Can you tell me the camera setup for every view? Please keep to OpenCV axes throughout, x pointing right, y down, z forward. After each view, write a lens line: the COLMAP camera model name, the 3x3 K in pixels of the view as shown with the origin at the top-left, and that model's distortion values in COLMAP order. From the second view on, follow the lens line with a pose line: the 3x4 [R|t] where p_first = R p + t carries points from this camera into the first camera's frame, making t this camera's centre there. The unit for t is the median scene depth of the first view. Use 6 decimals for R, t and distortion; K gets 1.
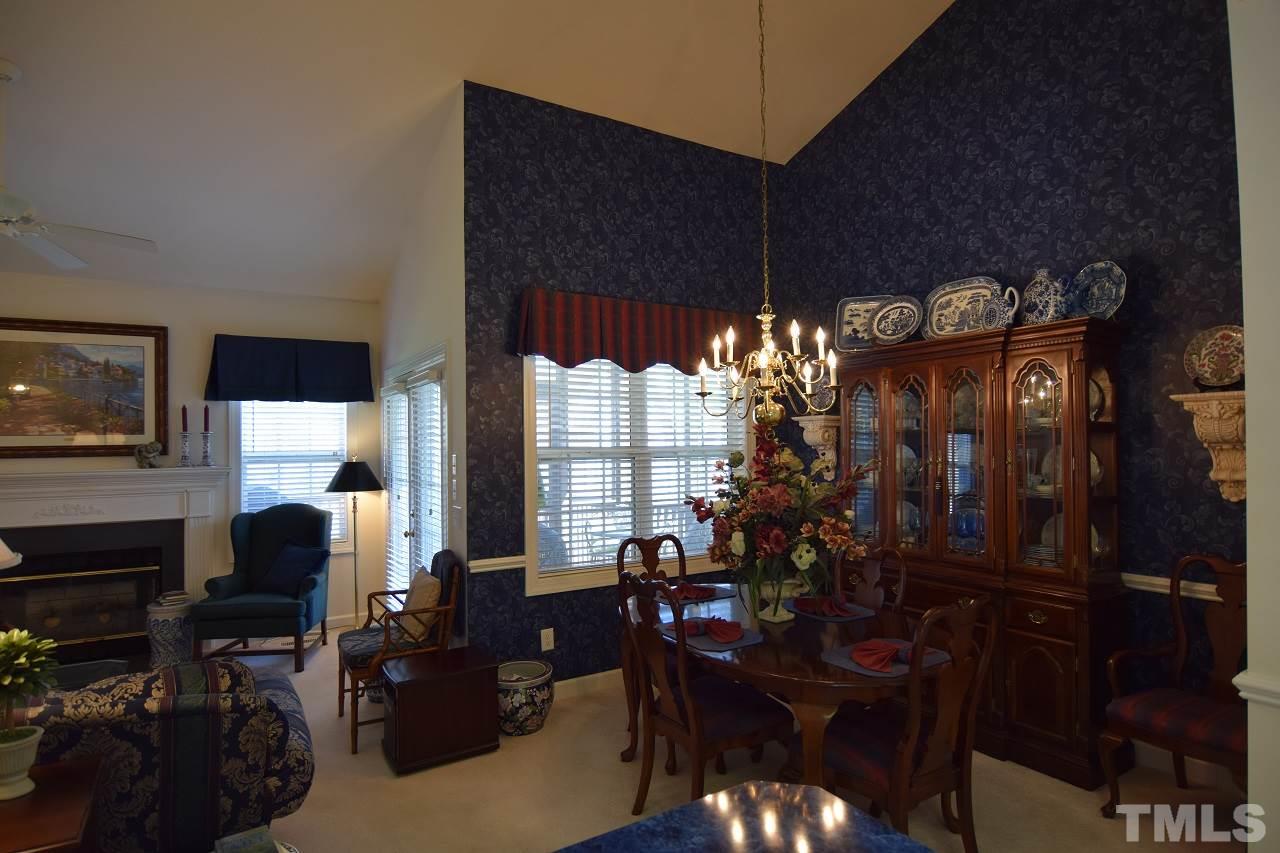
lens RADIAL K [[674.9, 0, 636.9], [0, 674.9, 426.5], [0, 0, 1]] dist [0.002614, -0.019751]
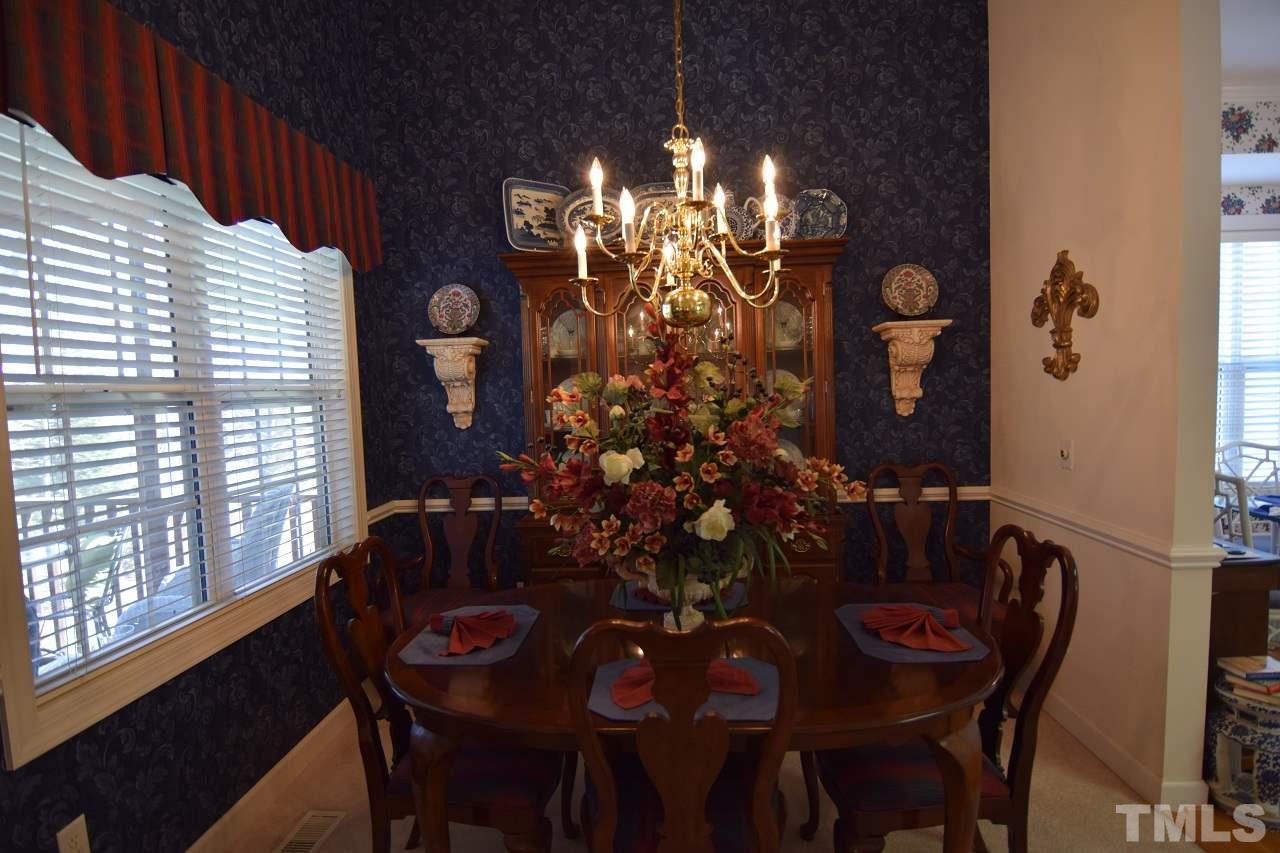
lens RADIAL K [[674.9, 0, 636.9], [0, 674.9, 426.5], [0, 0, 1]] dist [0.002614, -0.019751]
pose [[0.575743, -0.053975, 0.815847, -0.244116], [0.001397, 0.997882, 0.065033, 0.035309], [-0.817629, -0.036303, 0.574599, 0.490872]]
